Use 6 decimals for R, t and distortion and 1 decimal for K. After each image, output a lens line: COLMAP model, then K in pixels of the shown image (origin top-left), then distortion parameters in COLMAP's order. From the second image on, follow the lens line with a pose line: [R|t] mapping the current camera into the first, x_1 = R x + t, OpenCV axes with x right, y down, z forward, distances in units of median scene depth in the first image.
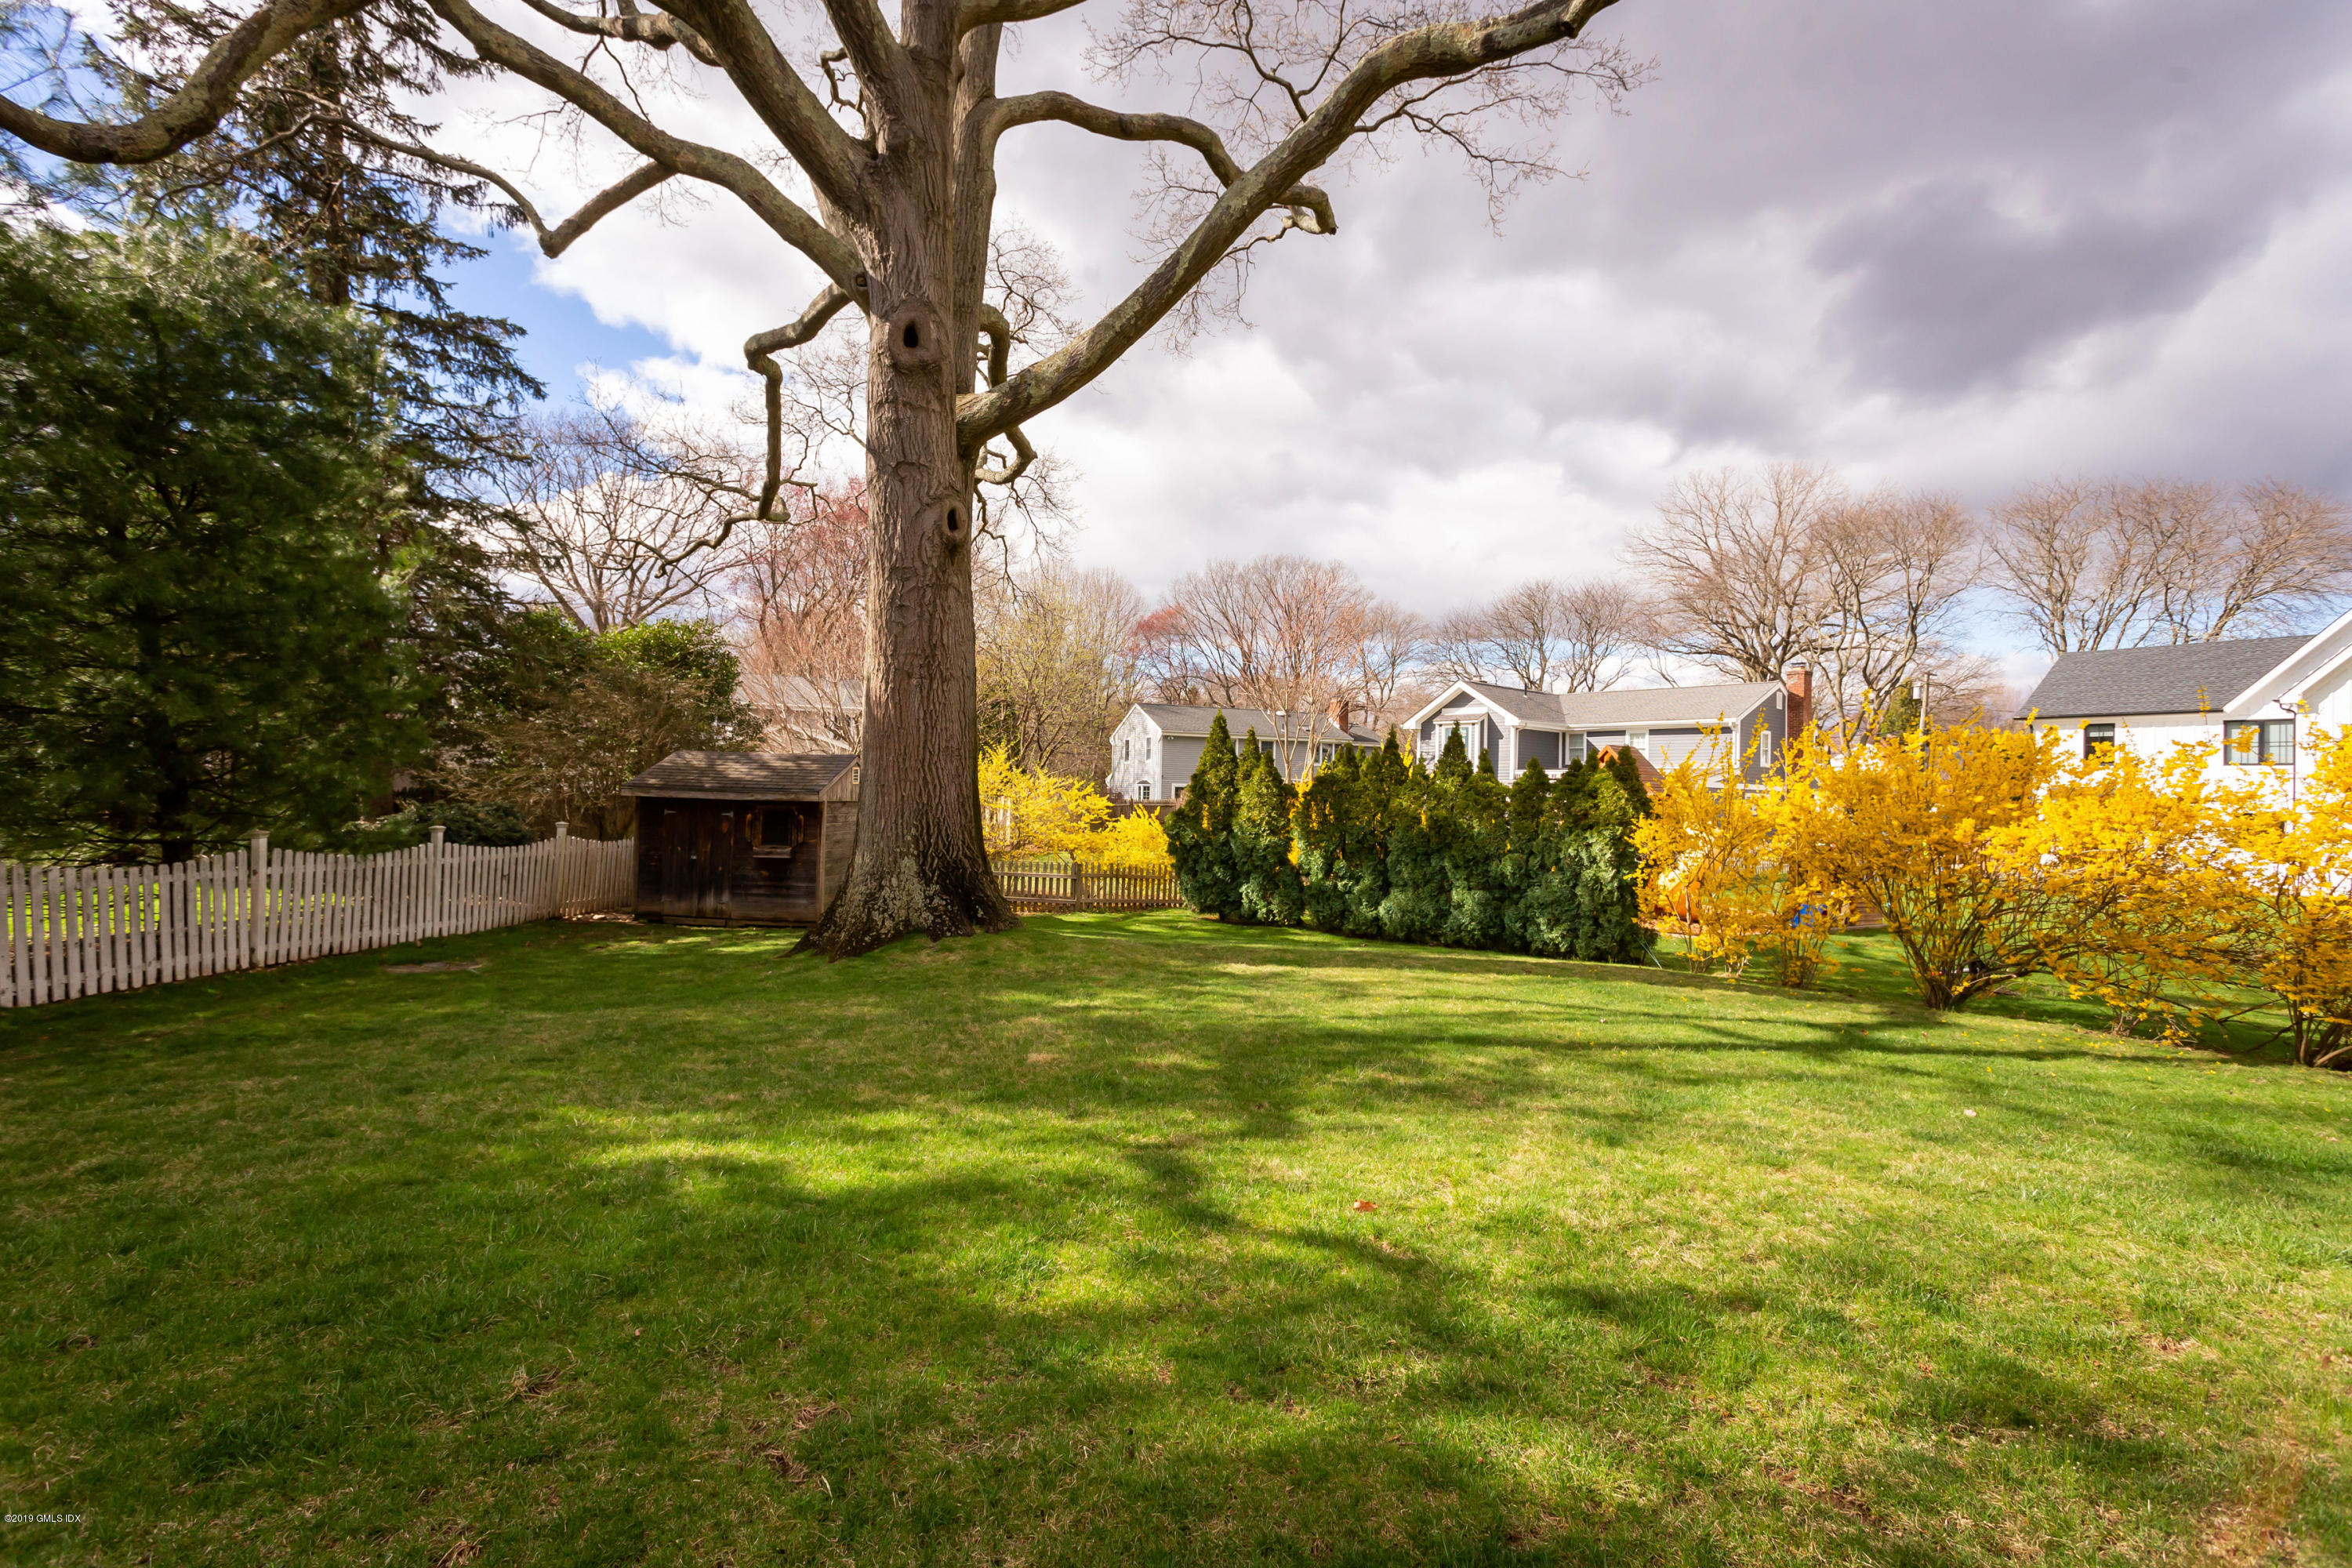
lens RADIAL K [[1116.0, 0, 1172.3], [0, 1116.0, 791.9], [0, 0, 1]] dist [0.000708, 0.002051]
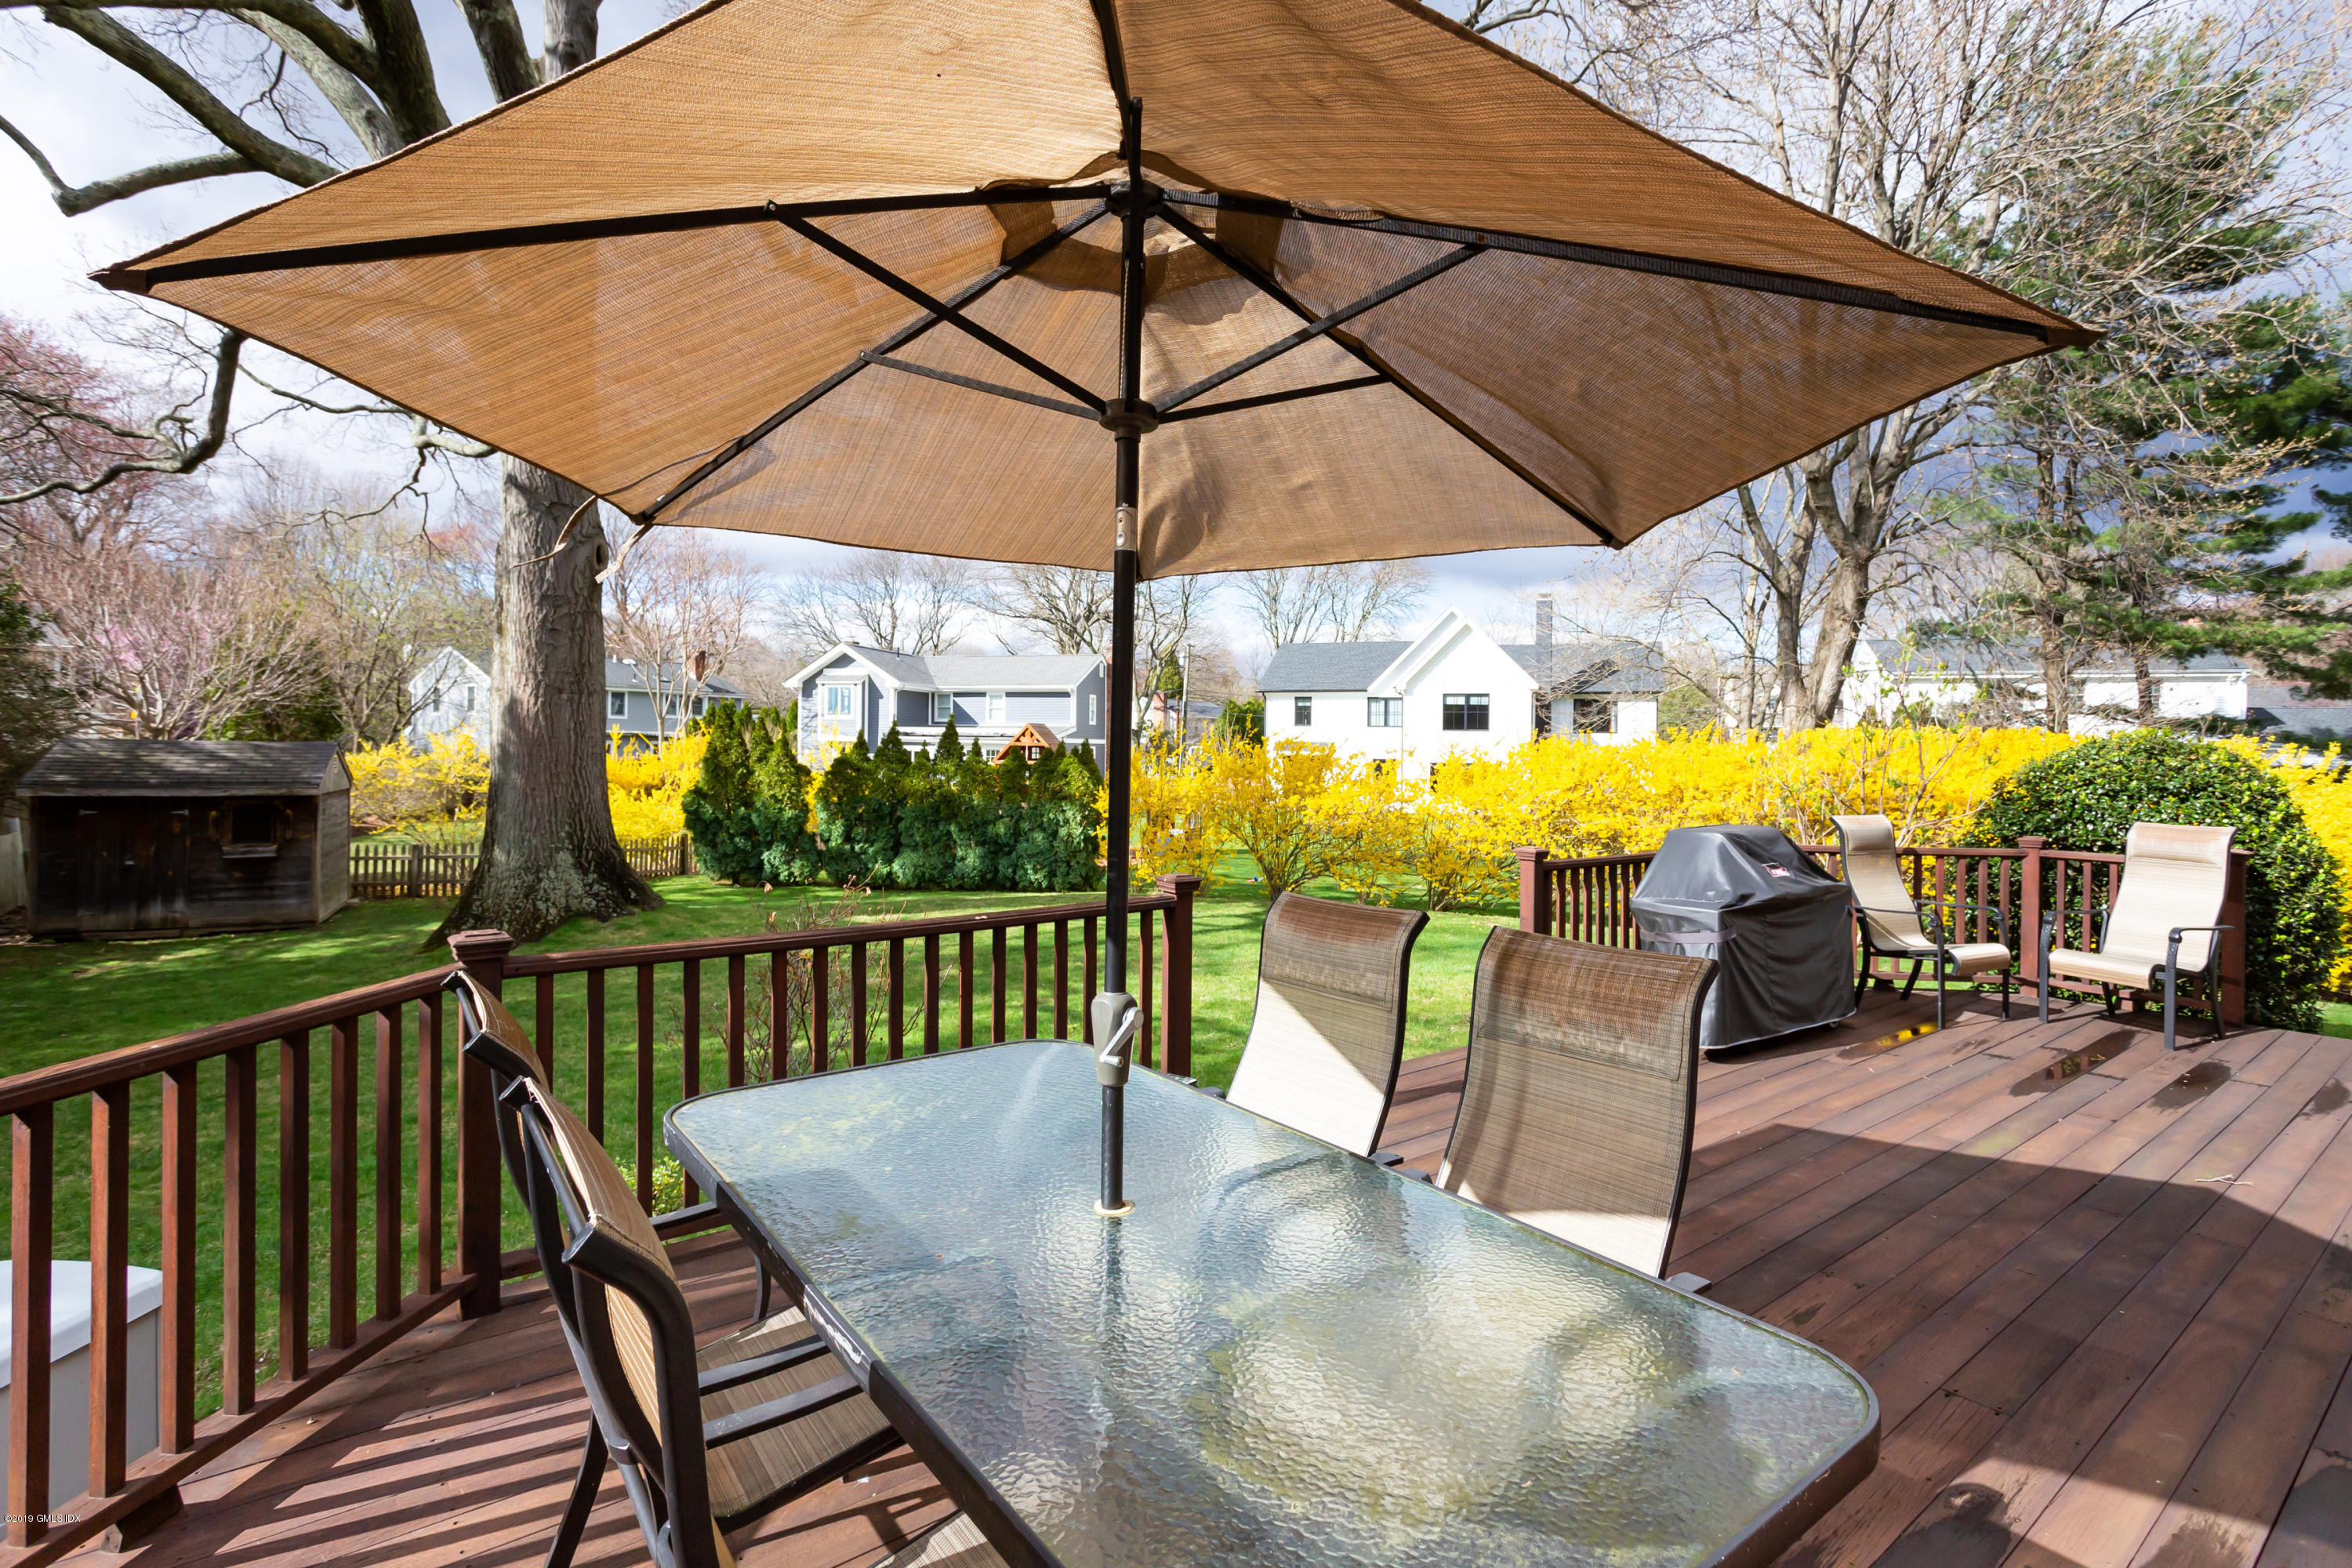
lens RADIAL K [[1116.0, 0, 1184.9], [0, 1116.0, 771.1], [0, 0, 1]] dist [0.000708, 0.002051]
pose [[0.822754, -0.022397, 0.567956, -0.246259], [0.003208, 0.999390, 0.034762, -0.041703], [-0.568389, -0.026779, 0.822324, -0.200598]]
